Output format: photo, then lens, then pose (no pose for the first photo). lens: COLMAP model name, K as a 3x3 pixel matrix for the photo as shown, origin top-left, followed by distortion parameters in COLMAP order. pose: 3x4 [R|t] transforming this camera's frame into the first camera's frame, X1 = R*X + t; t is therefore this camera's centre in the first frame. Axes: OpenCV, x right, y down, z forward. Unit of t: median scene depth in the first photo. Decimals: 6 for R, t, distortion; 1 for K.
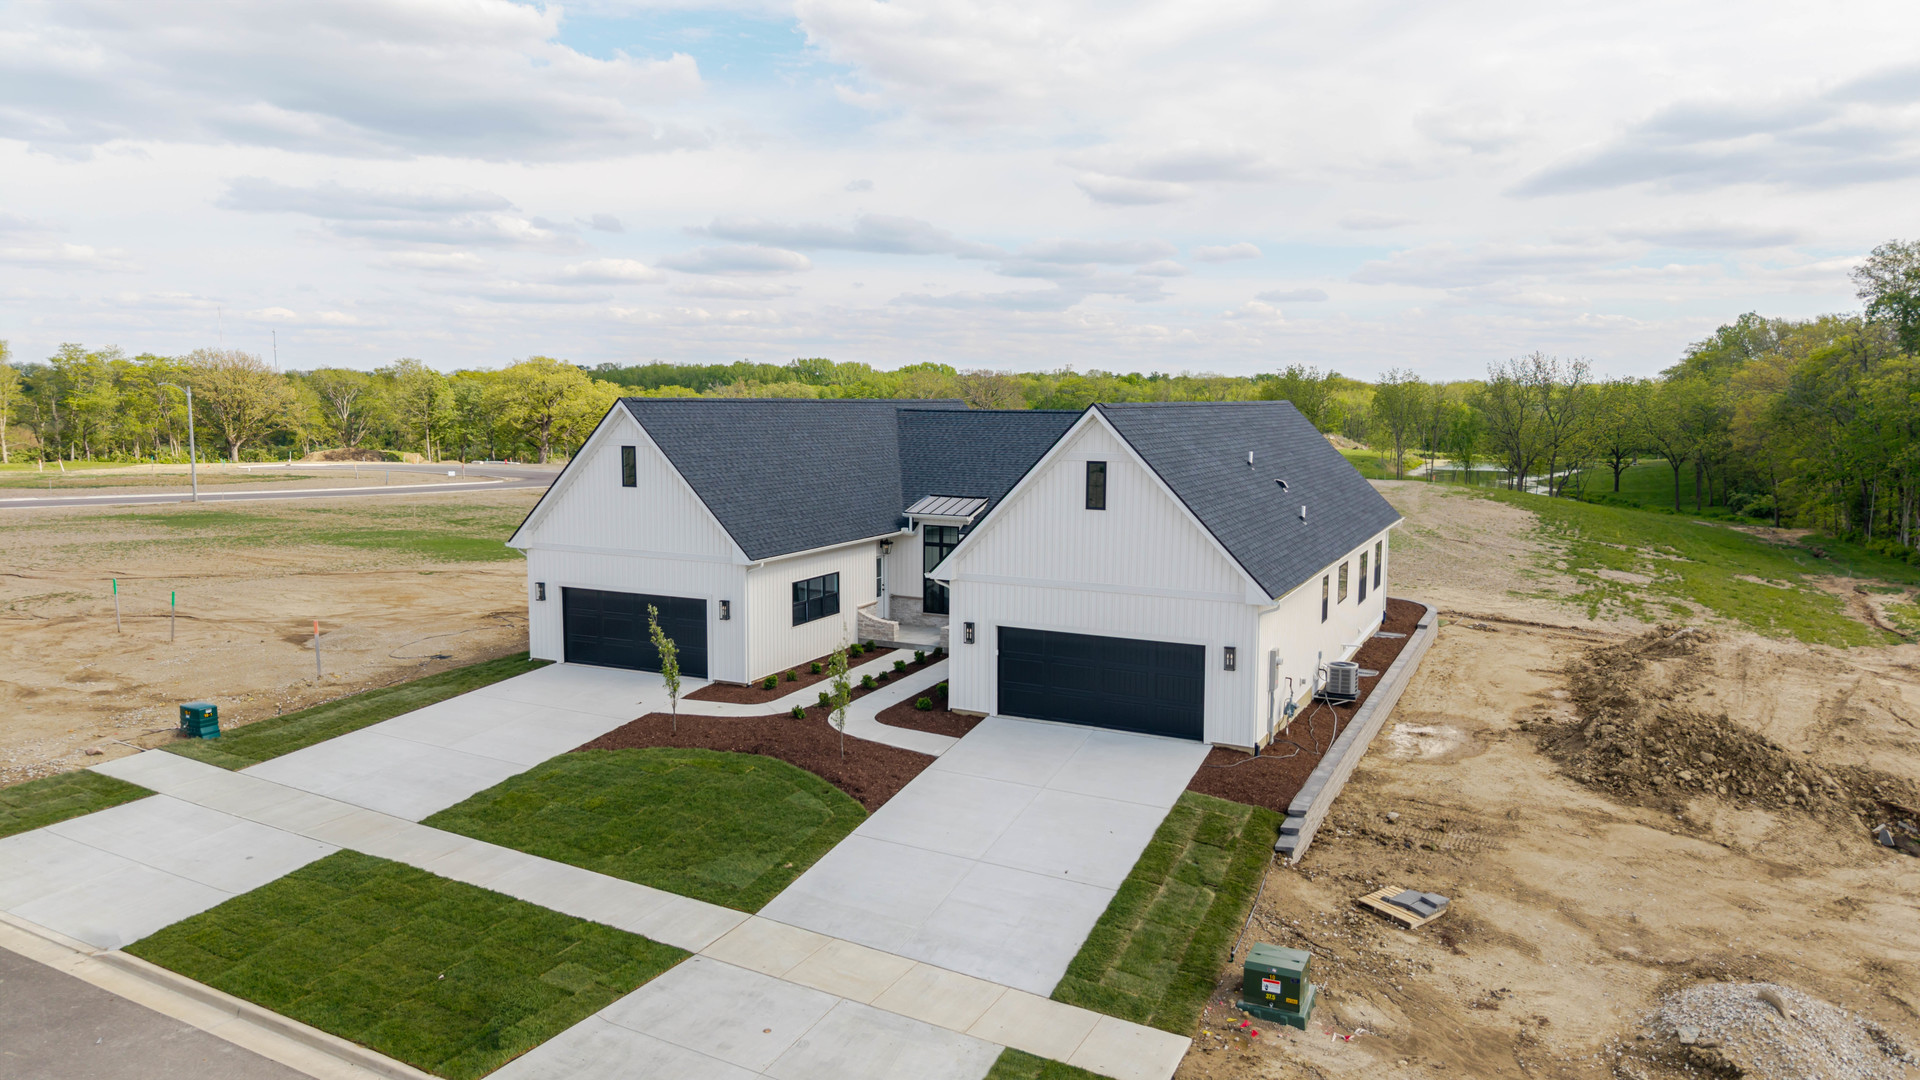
lens RADIAL K [[1312.9, 0, 966.4], [0, 1312.9, 546.6], [0, 0, 1]] dist [0.047083, -0.061526]
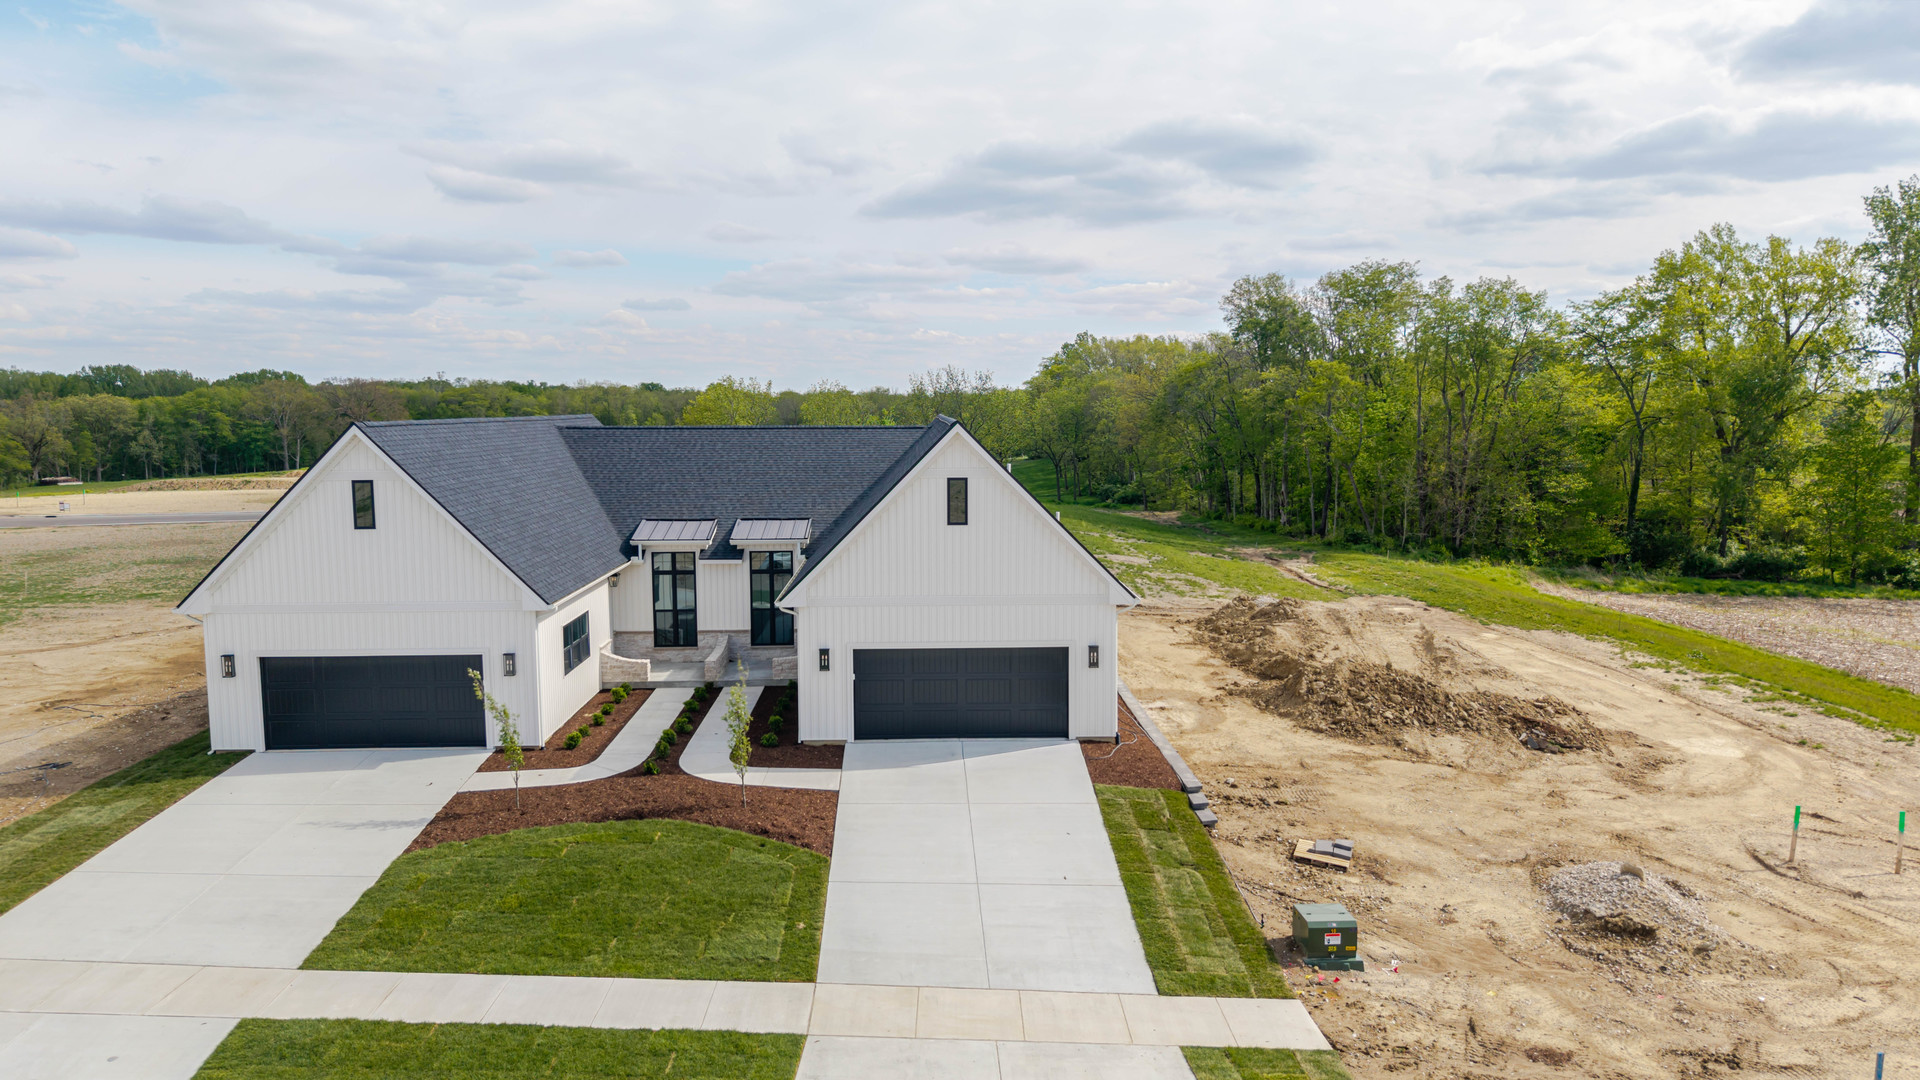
lens RADIAL K [[1312.9, 0, 966.4], [0, 1312.9, 546.6], [0, 0, 1]] dist [0.047083, -0.061526]
pose [[0.881508, -0.062279, 0.468045, -0.377557], [0.064893, 0.997836, 0.010556, -0.022218], [-0.467689, 0.021068, 0.883642, 0.100764]]
